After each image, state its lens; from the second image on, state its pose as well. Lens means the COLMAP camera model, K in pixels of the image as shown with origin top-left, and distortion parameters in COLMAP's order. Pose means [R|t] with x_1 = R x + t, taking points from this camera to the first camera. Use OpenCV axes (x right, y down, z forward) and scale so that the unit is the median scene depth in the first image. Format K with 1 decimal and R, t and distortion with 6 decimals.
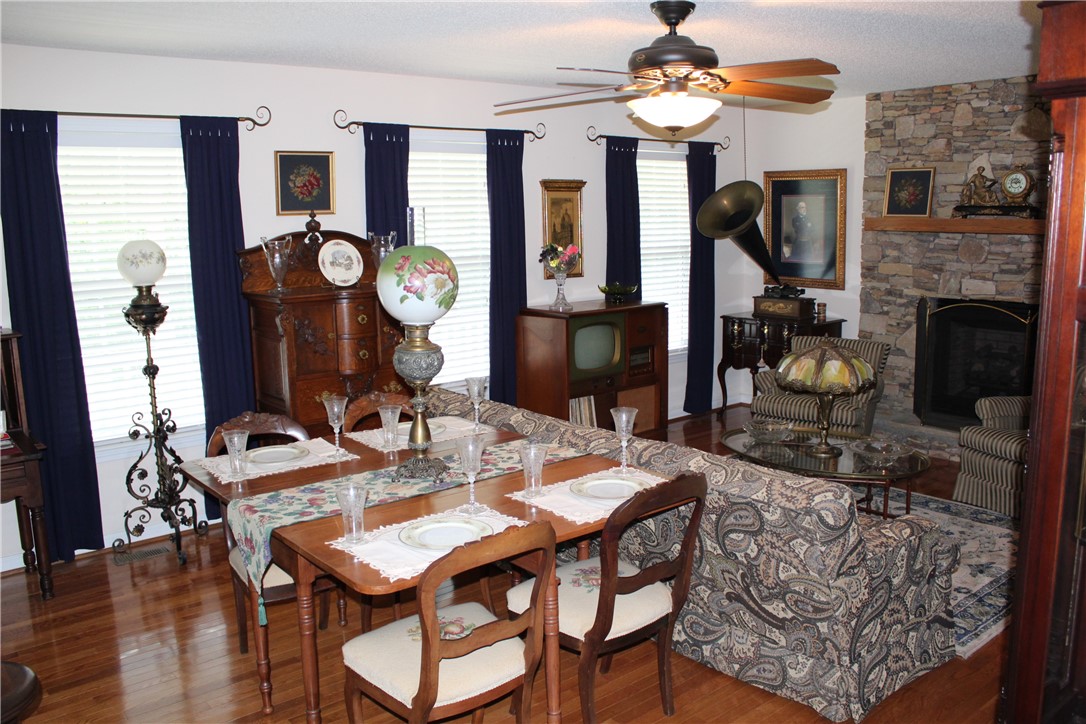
lens RADIAL K [[896.7, 0, 542.5], [0, 896.7, 366.7], [0, 0, 1]] dist [-0.170220, 0.146618]
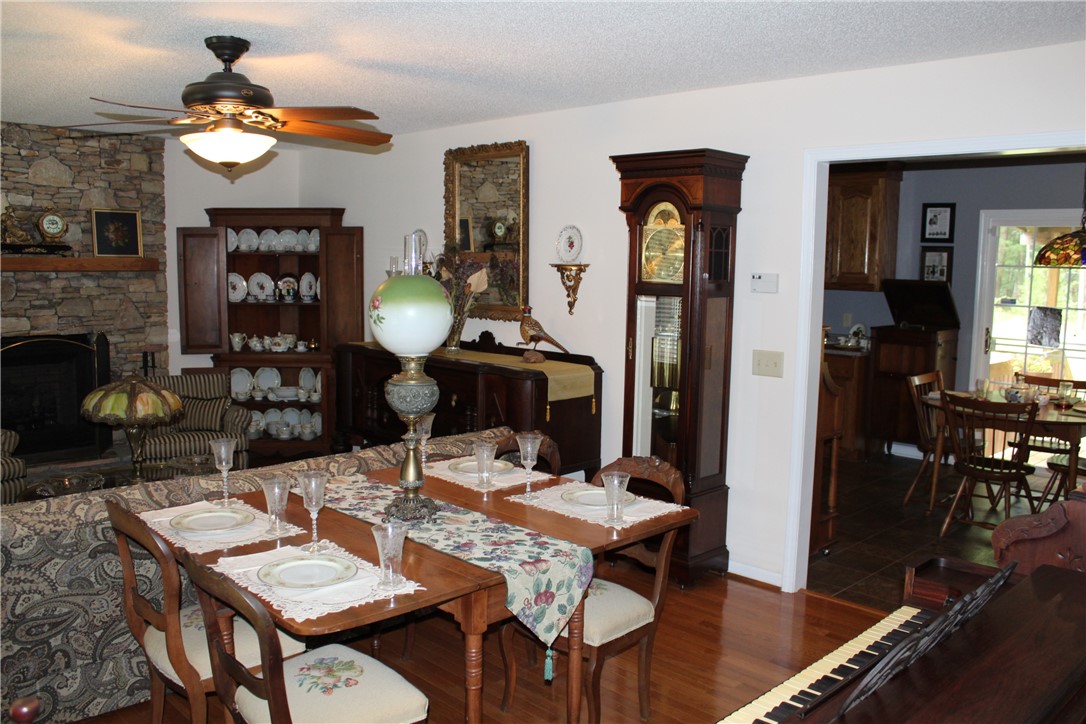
lens RADIAL K [[896.7, 0, 542.5], [0, 896.7, 366.7], [0, 0, 1]] dist [-0.170220, 0.146618]
pose [[-0.065573, -0.103135, 0.992504, -0.533140], [0.155373, 0.981457, 0.112253, -0.059050], [-0.985677, 0.161569, -0.048333, 0.440501]]
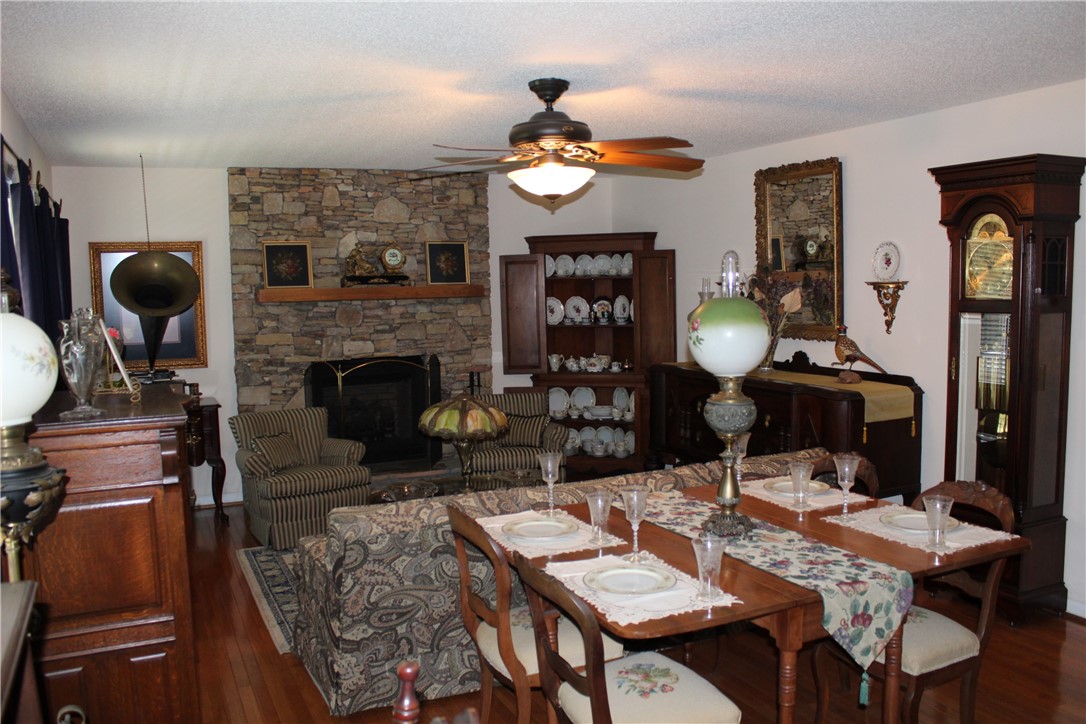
lens RADIAL K [[896.7, 0, 542.5], [0, 896.7, 366.7], [0, 0, 1]] dist [-0.170220, 0.146618]
pose [[0.271538, -0.080592, 0.959047, -0.548923], [0.178879, 0.983351, 0.031988, -0.060846], [-0.945658, 0.162868, 0.281433, 0.444141]]
